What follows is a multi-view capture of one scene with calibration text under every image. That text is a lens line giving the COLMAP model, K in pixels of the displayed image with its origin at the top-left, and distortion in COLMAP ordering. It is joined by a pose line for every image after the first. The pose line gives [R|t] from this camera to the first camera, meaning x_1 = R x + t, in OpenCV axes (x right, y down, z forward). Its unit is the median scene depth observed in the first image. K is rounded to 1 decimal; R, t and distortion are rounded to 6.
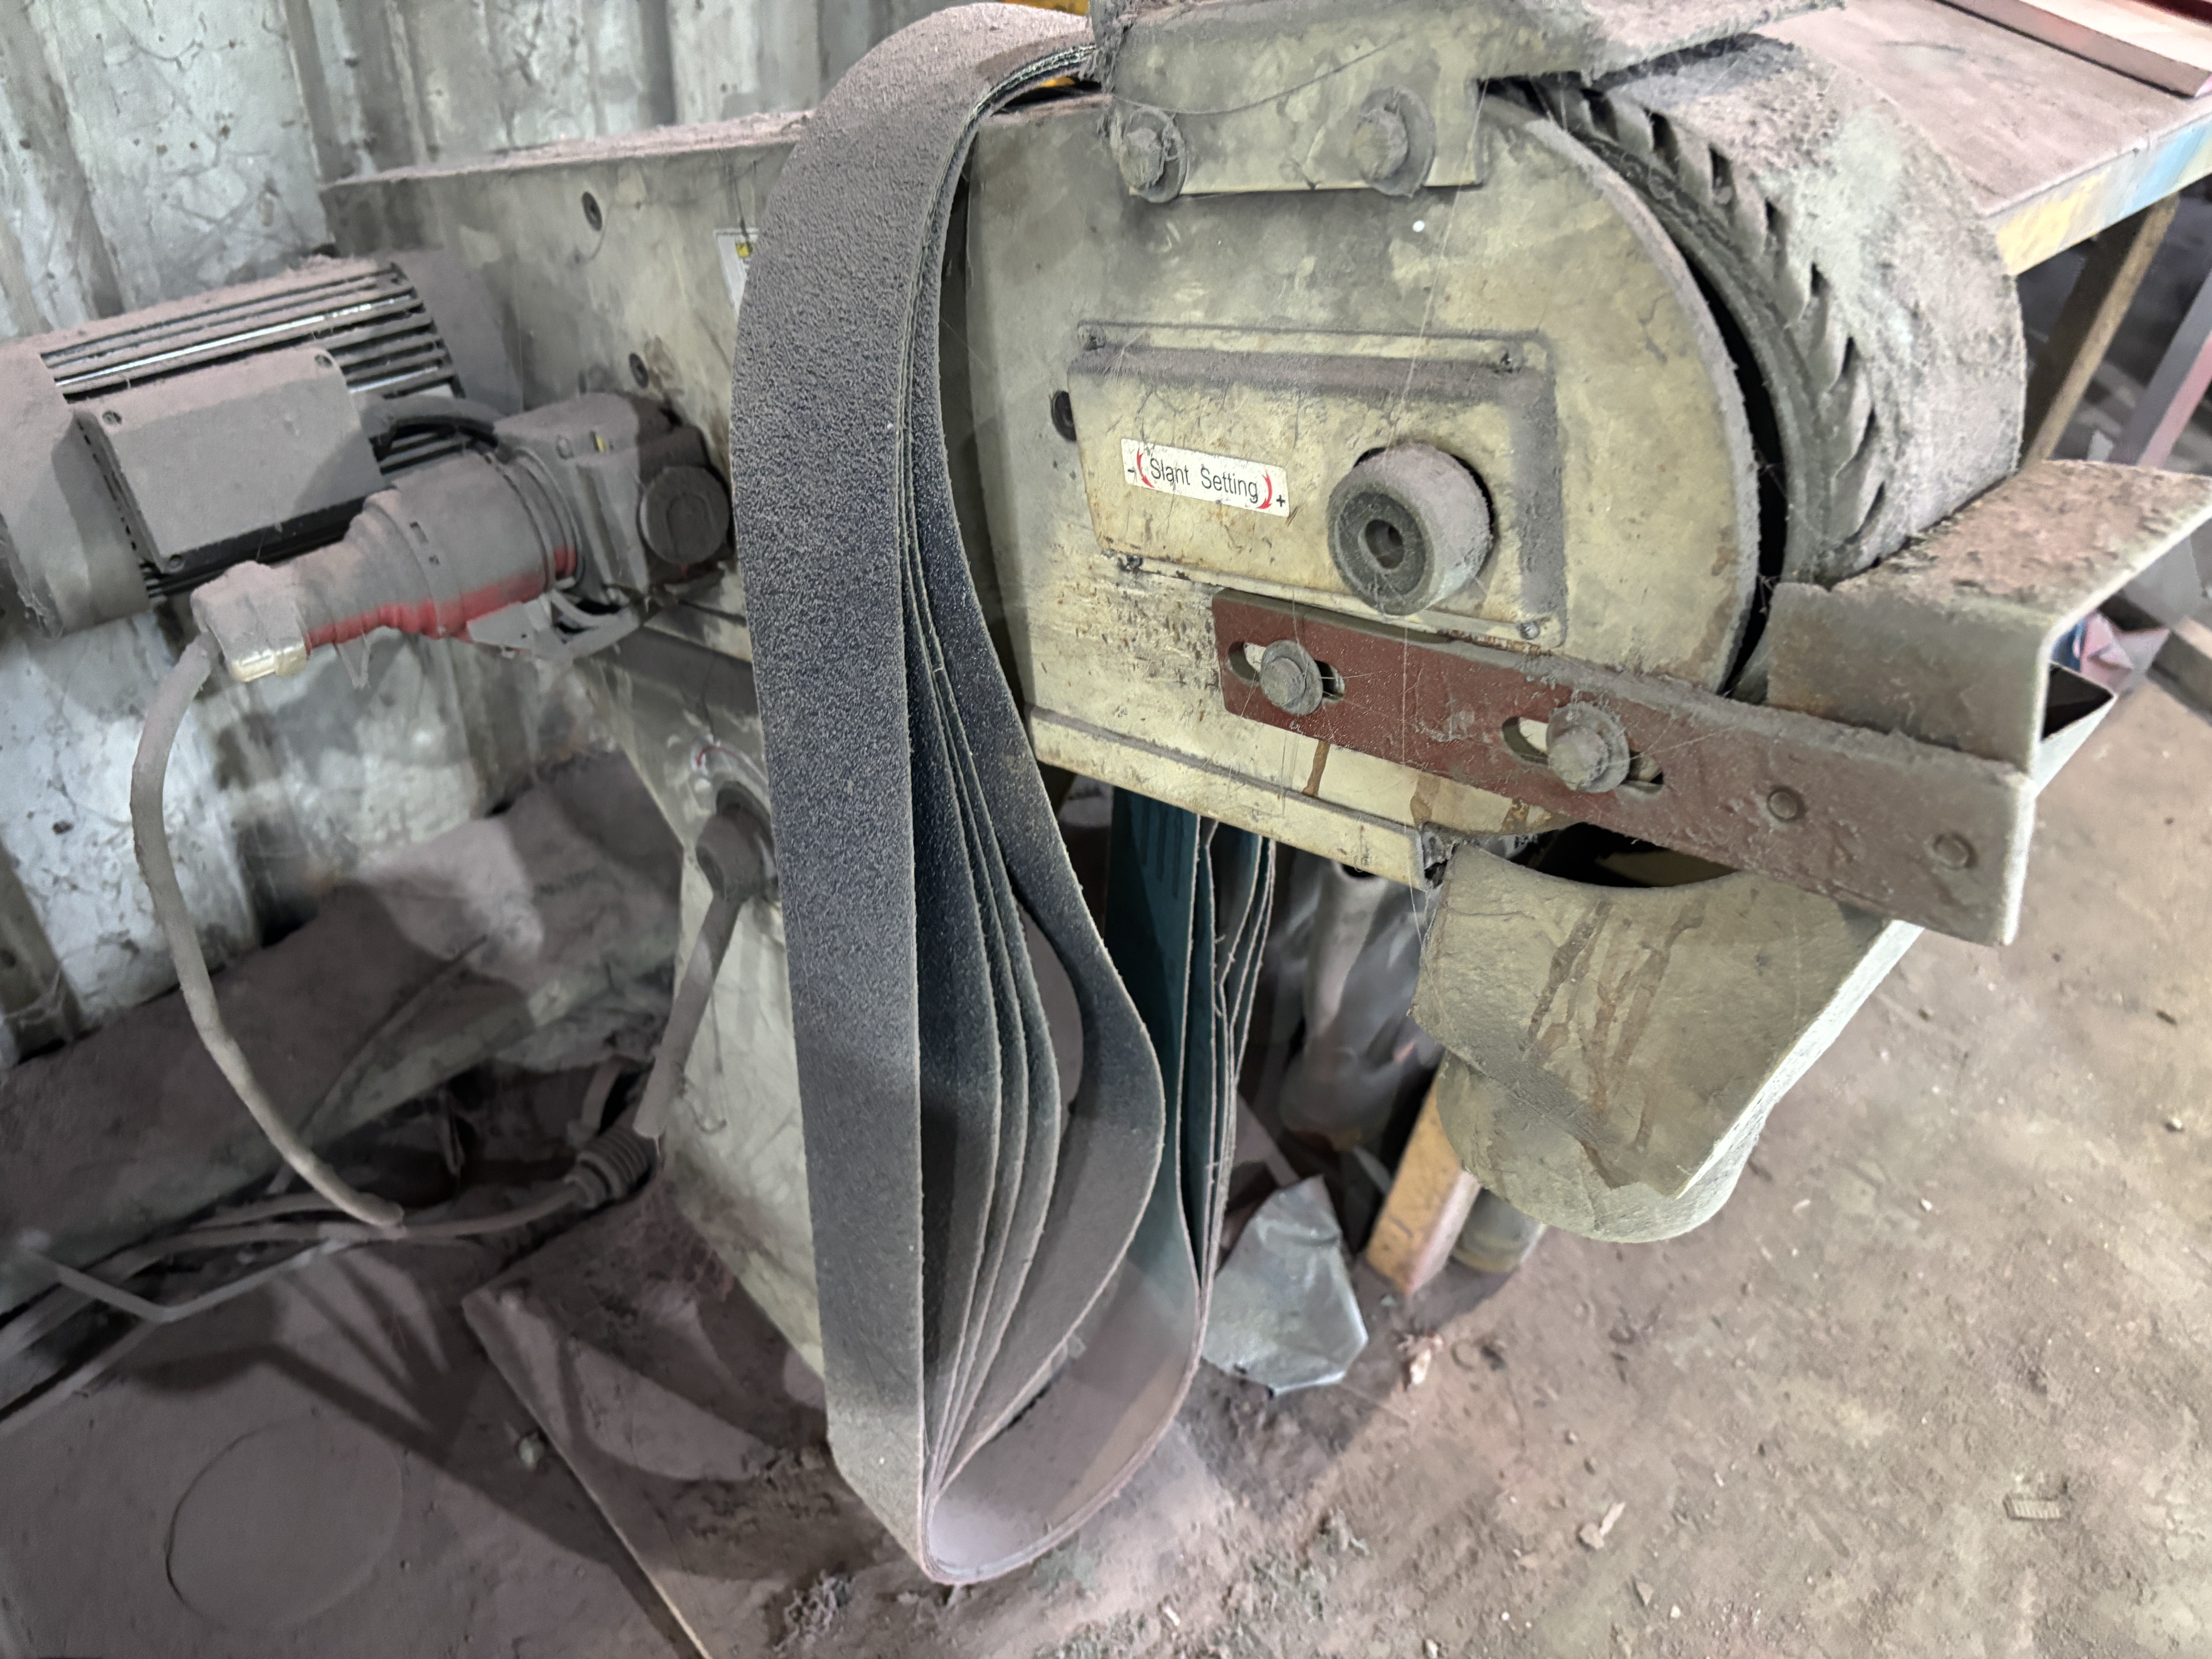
lens RADIAL K [[1685.3, 0, 1108.3], [0, 1685.3, 844.5], [0, 0, 1]] dist [0.004240, -0.000429]
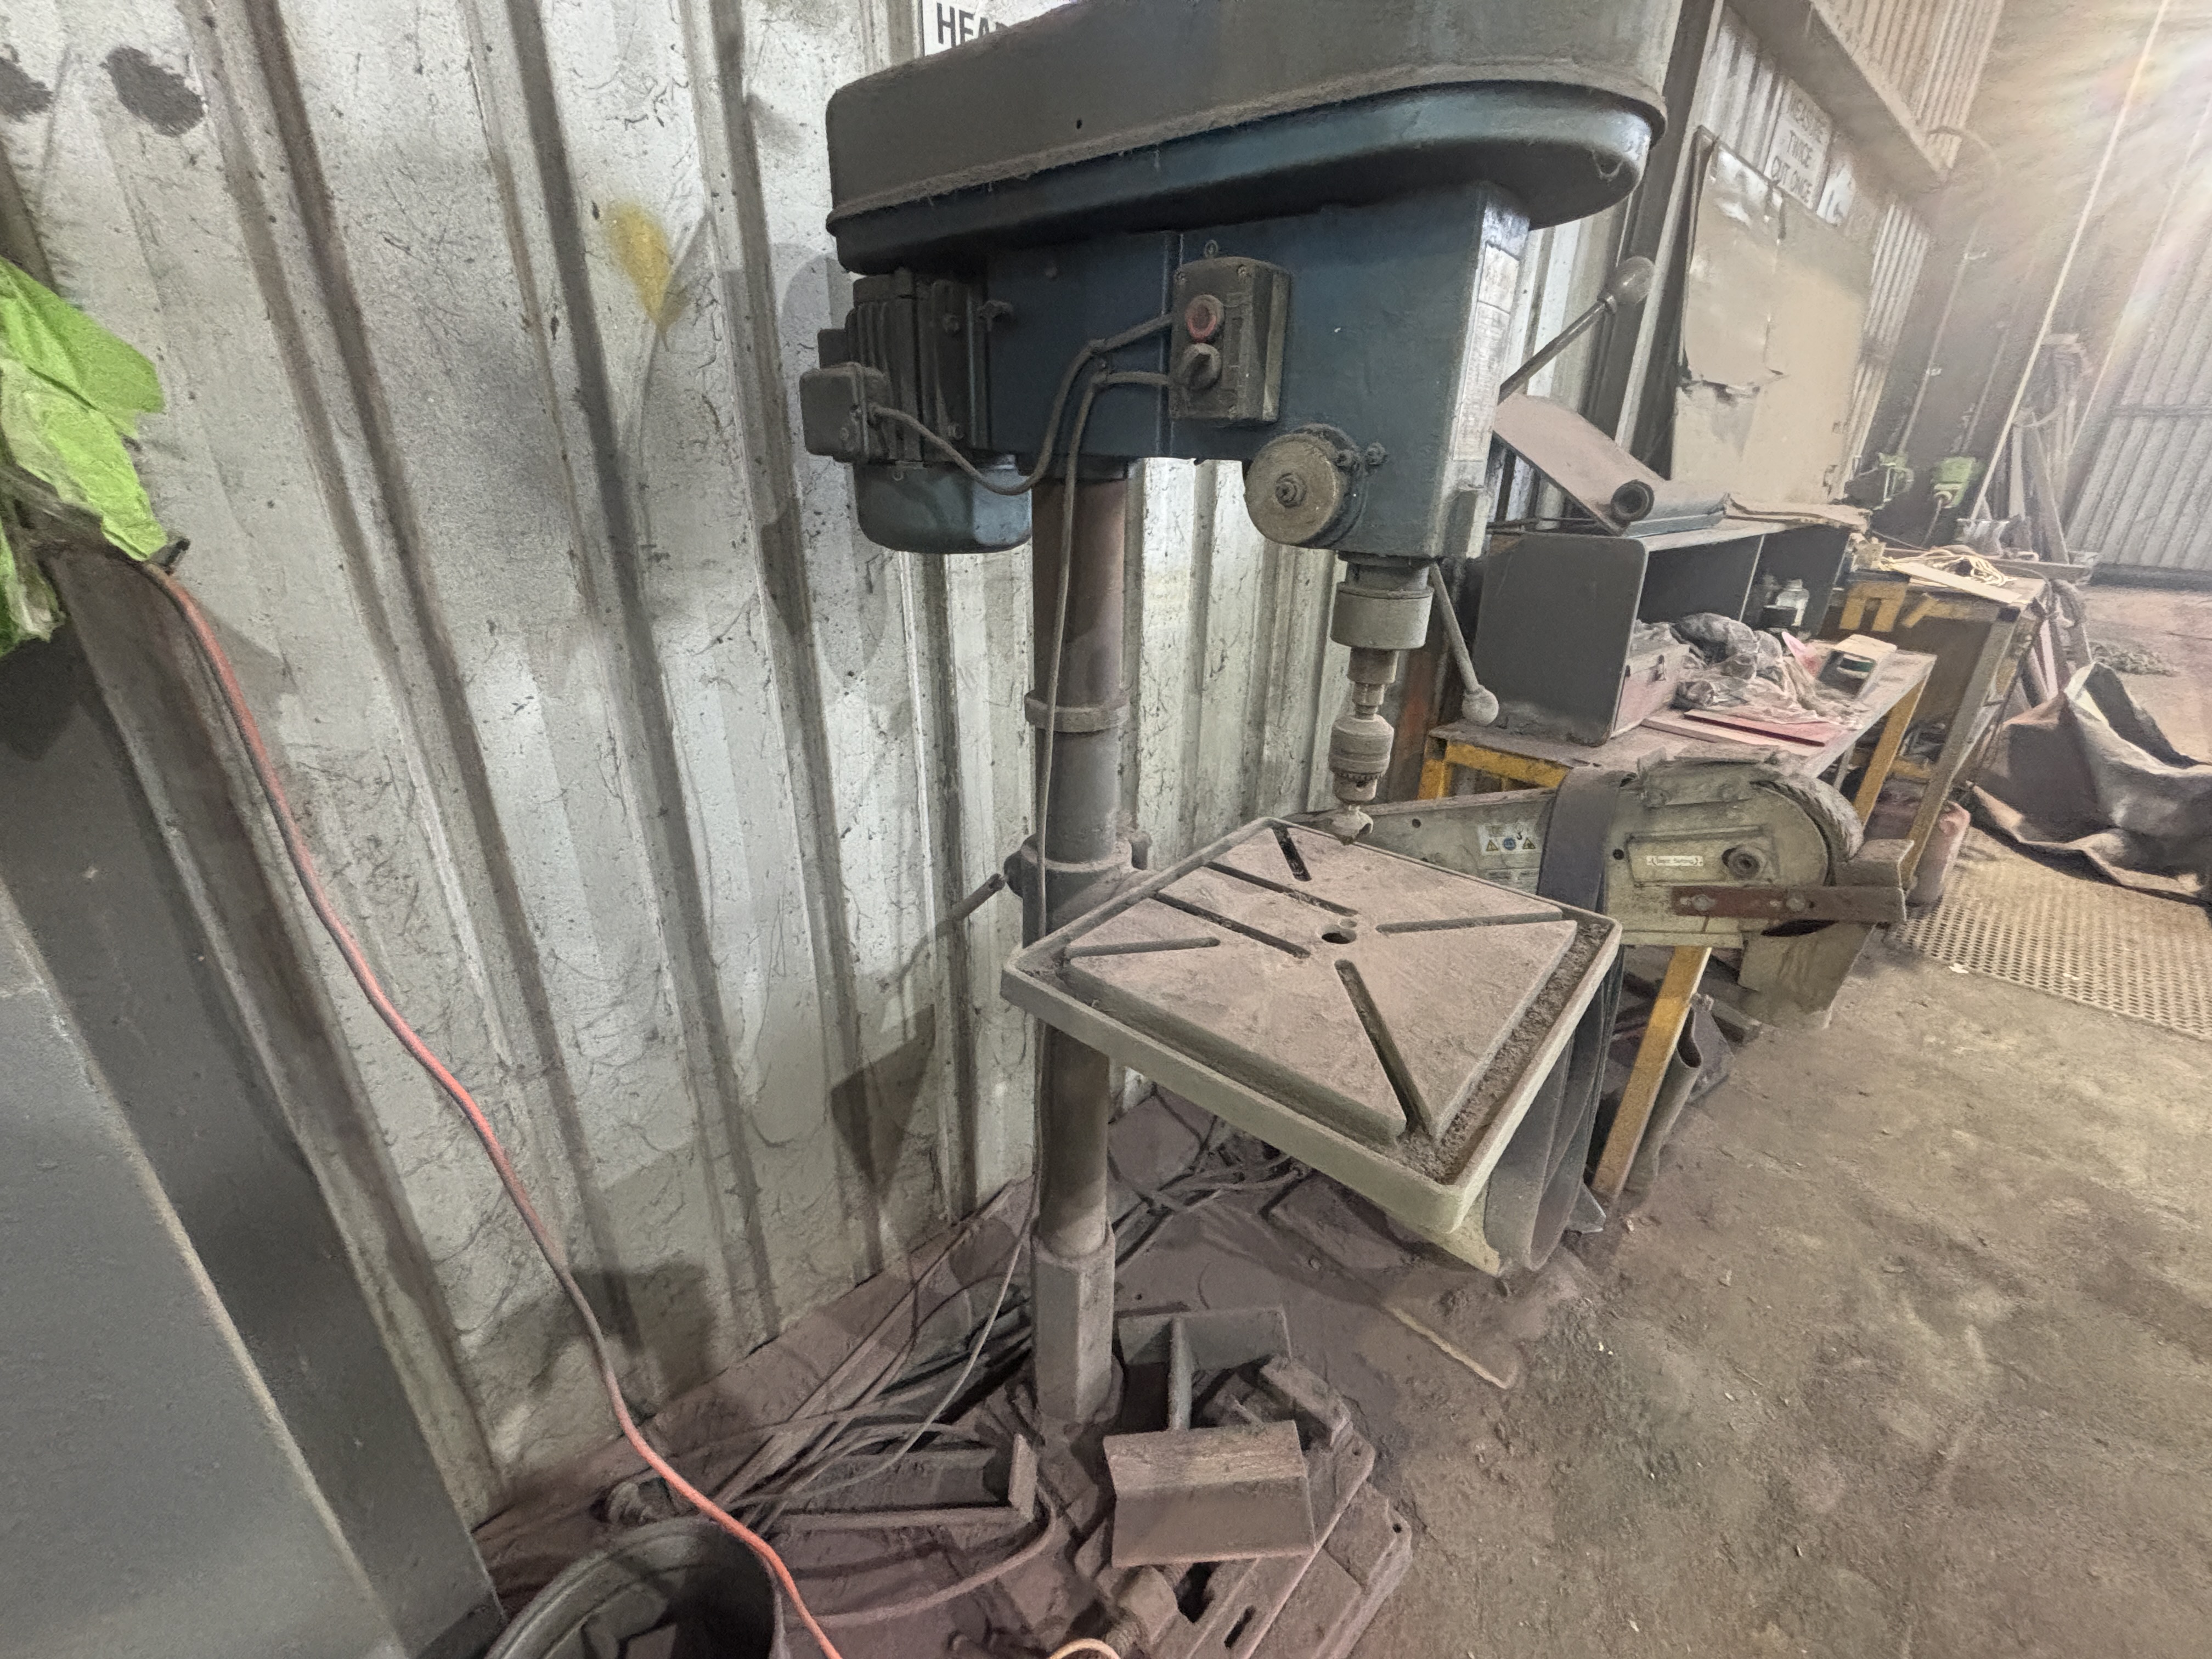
lens RADIAL K [[887.6, 0, 1106.0], [0, 887.6, 829.5], [0, 0, 1]] dist [0.000542, -0.000015]
pose [[0.997179, -0.070394, -0.026051, -1.318805], [0.056483, 0.932317, -0.357205, 0.449942], [0.049432, 0.354726, 0.933663, -1.293211]]
